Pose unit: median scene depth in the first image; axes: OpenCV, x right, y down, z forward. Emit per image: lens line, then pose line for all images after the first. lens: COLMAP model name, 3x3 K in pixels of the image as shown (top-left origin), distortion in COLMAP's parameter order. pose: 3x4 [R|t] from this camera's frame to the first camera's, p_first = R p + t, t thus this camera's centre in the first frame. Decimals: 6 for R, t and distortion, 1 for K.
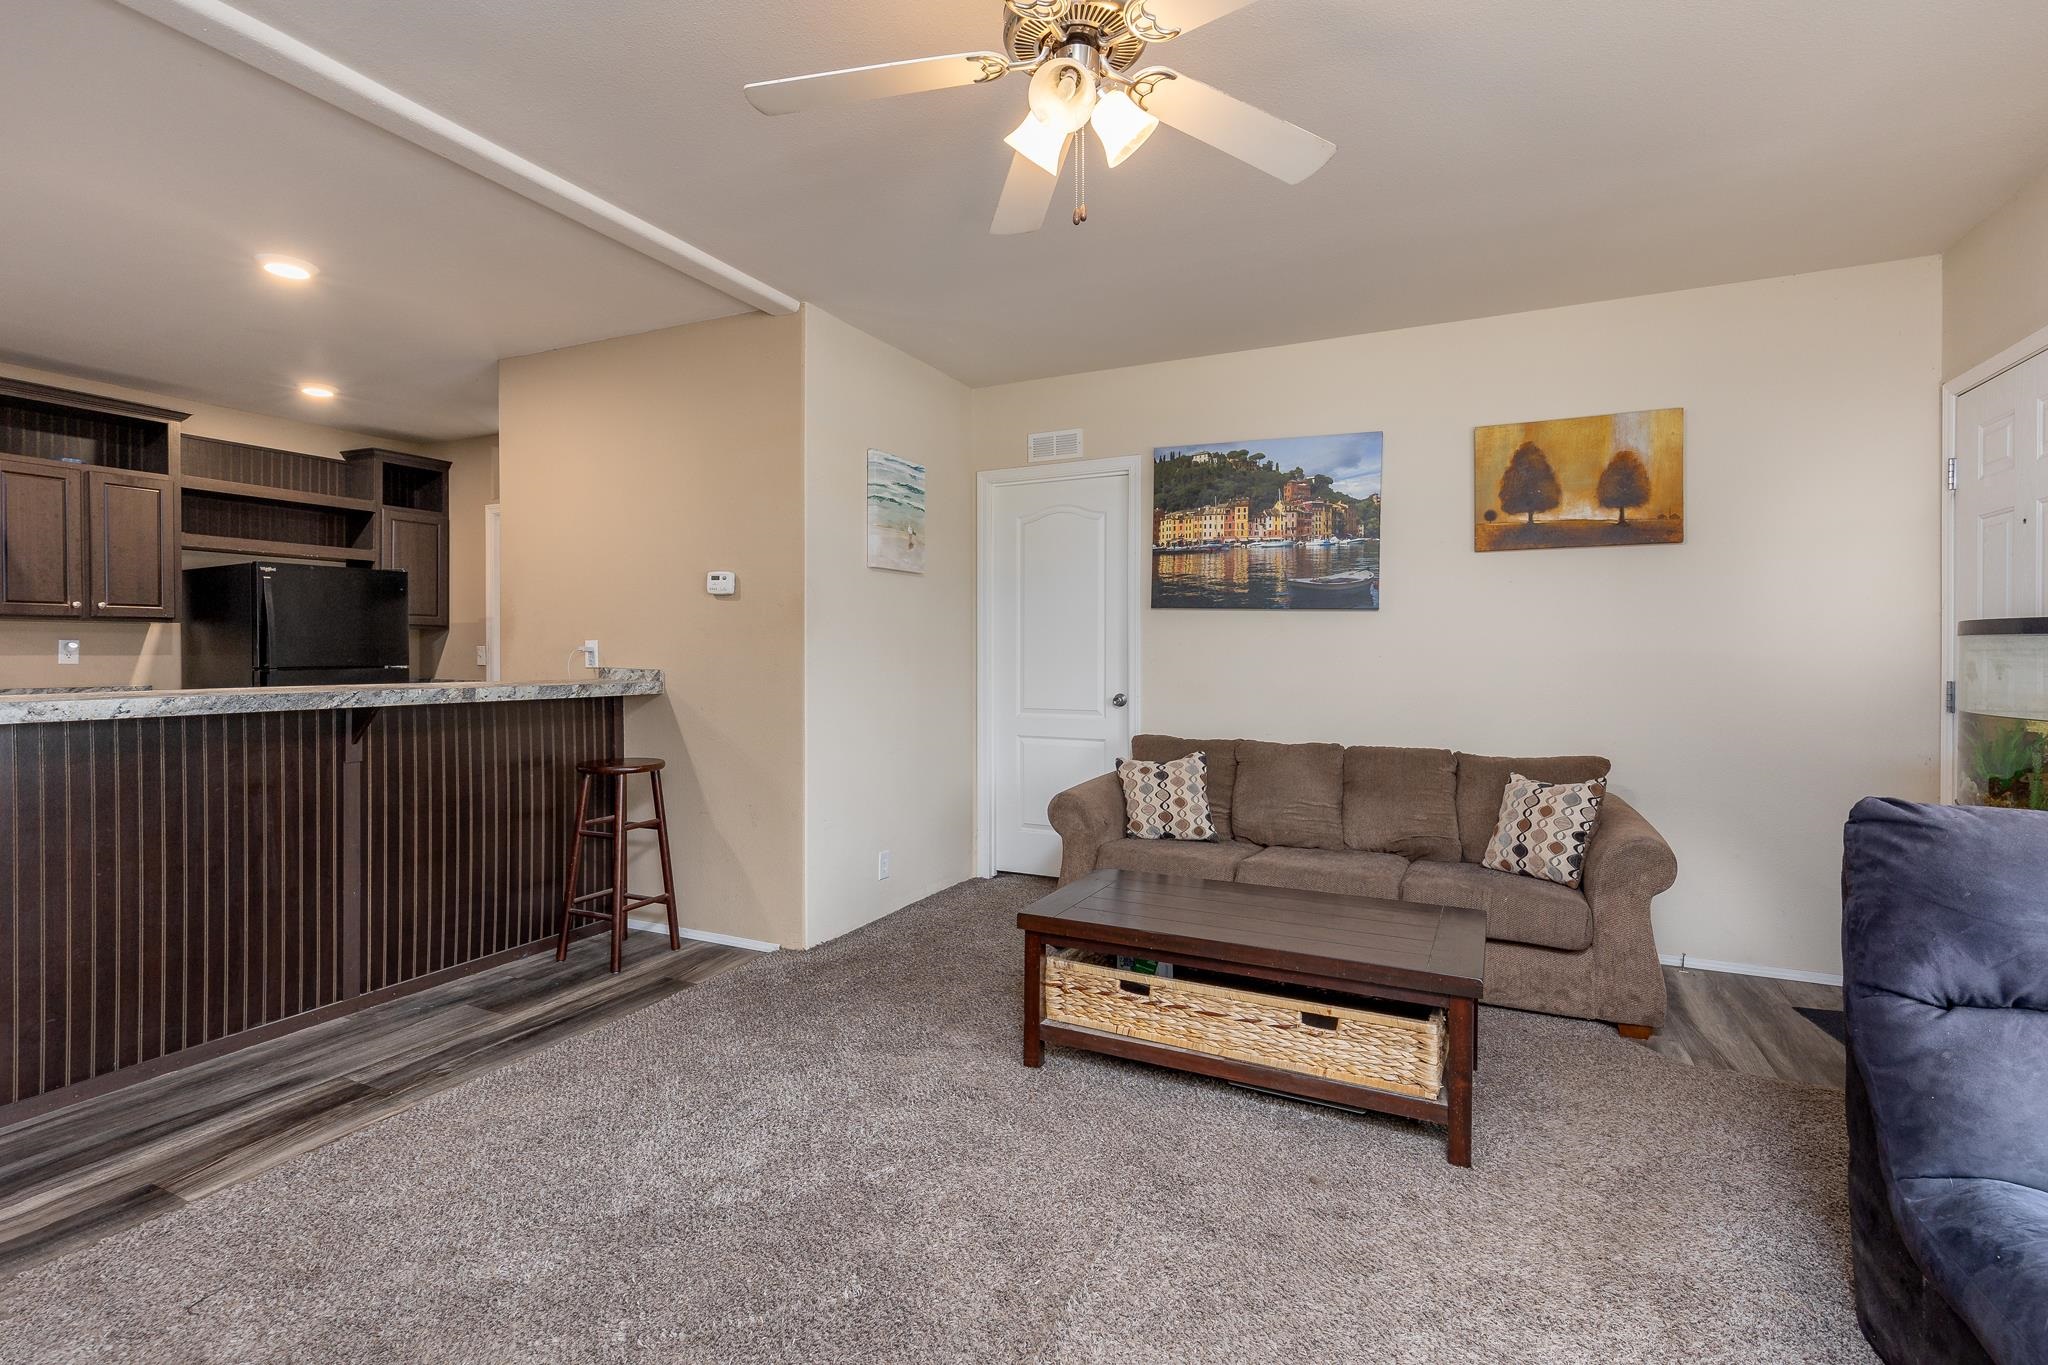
lens RADIAL K [[943.2, 0, 1017.5], [0, 943.2, 661.7], [0, 0, 1]] dist [0.002447, -0.000123]
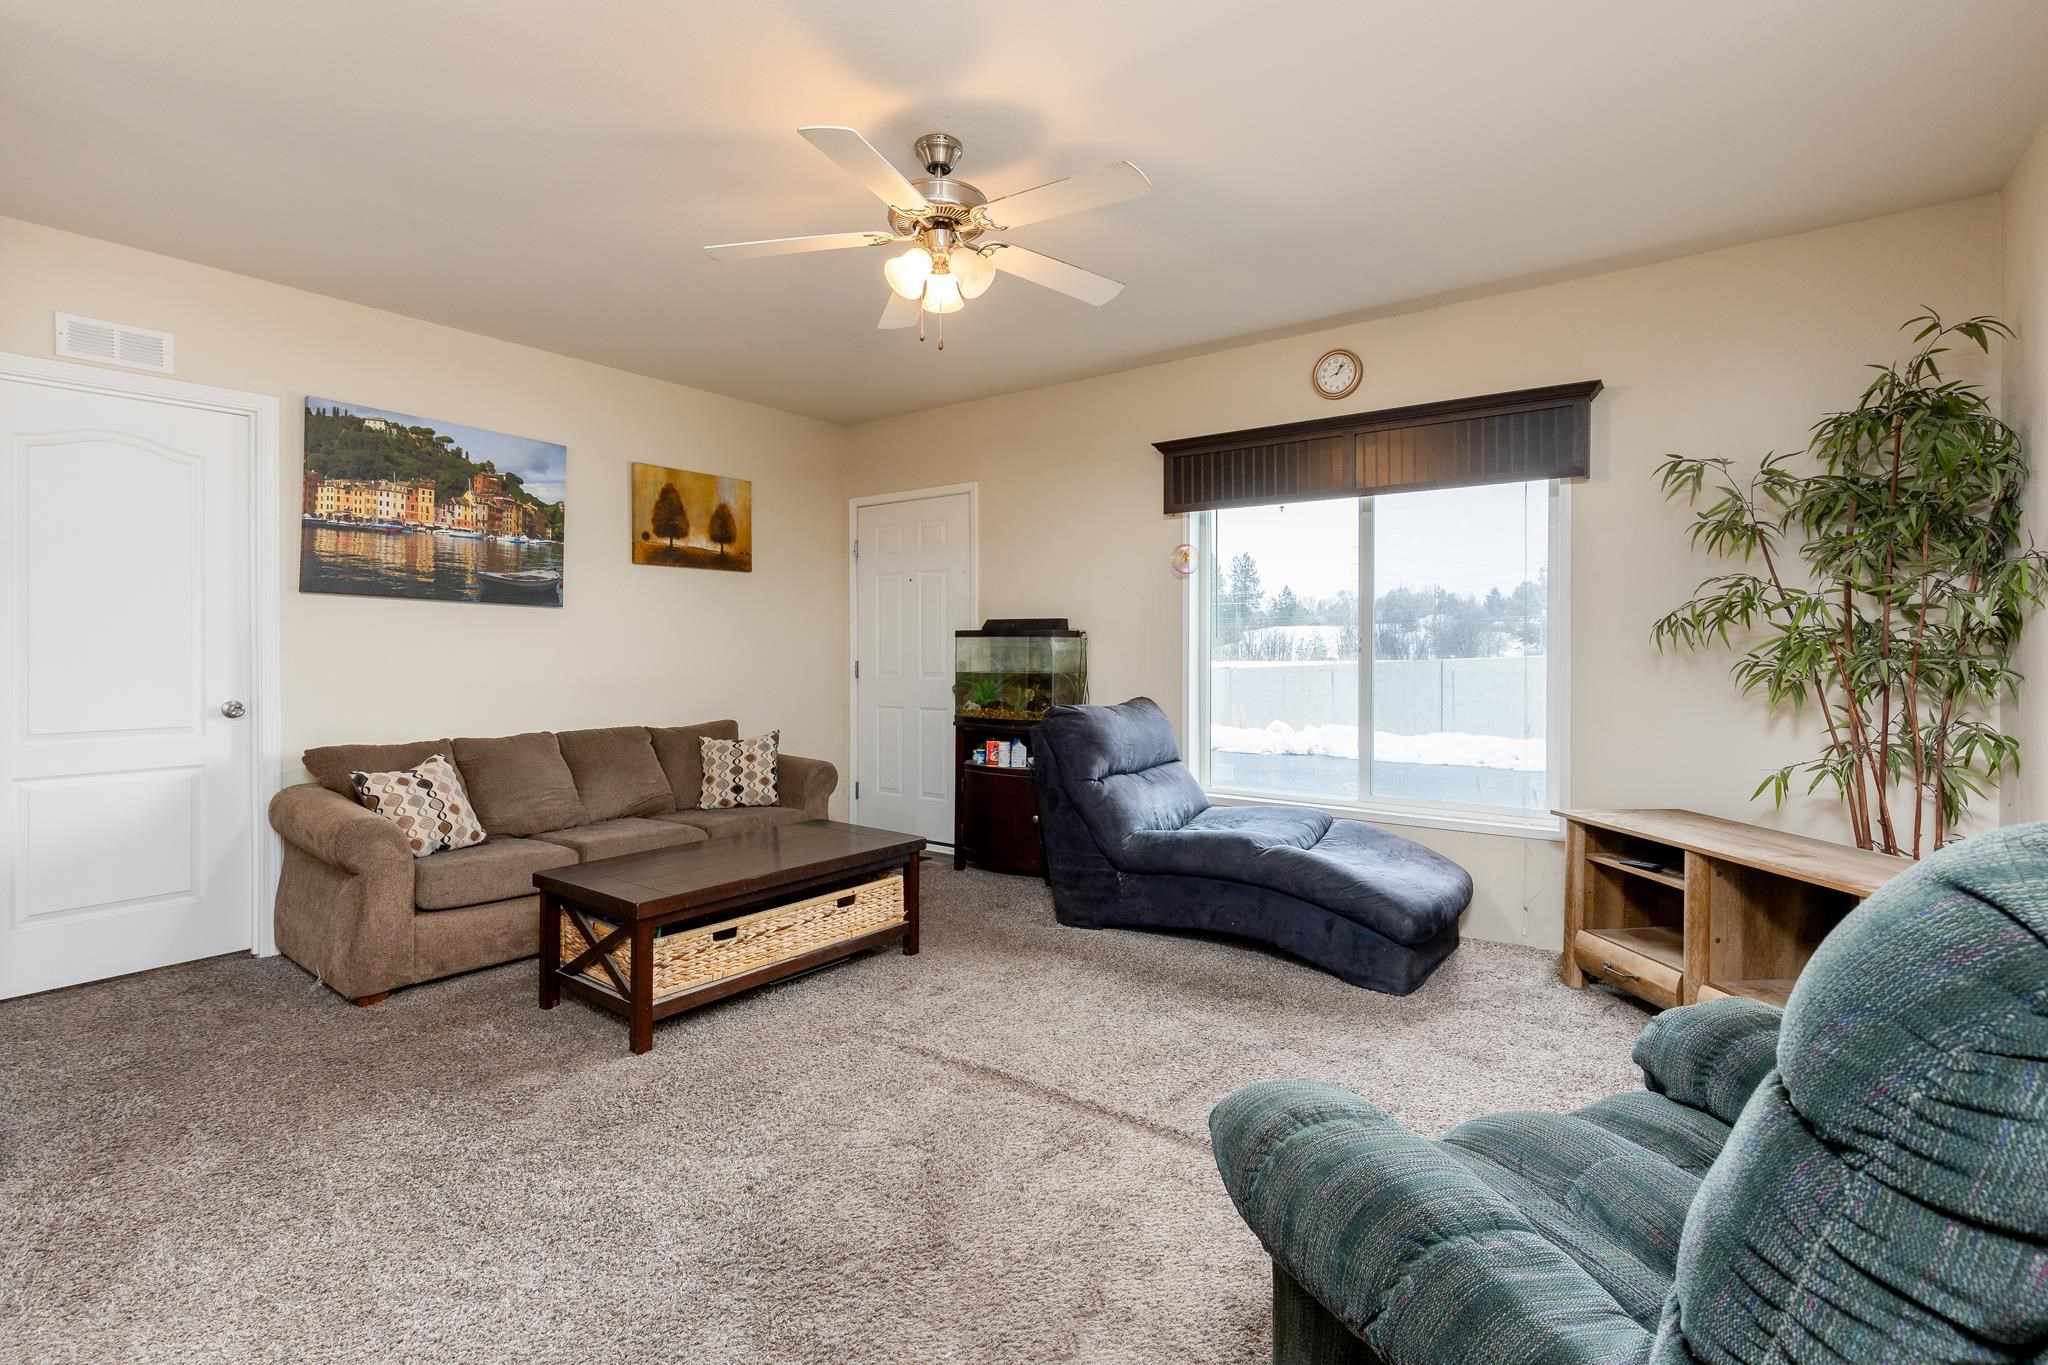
lens RADIAL K [[940.5, 0, 1021.7], [0, 940.5, 653.0], [0, 0, 1]] dist [0.006943, -0.001412]
pose [[0.186387, -0.007411, 0.982449, -0.599861], [0.012482, 0.999909, 0.005175, -0.000658], [-0.982397, 0.011298, 0.186462, 0.270387]]
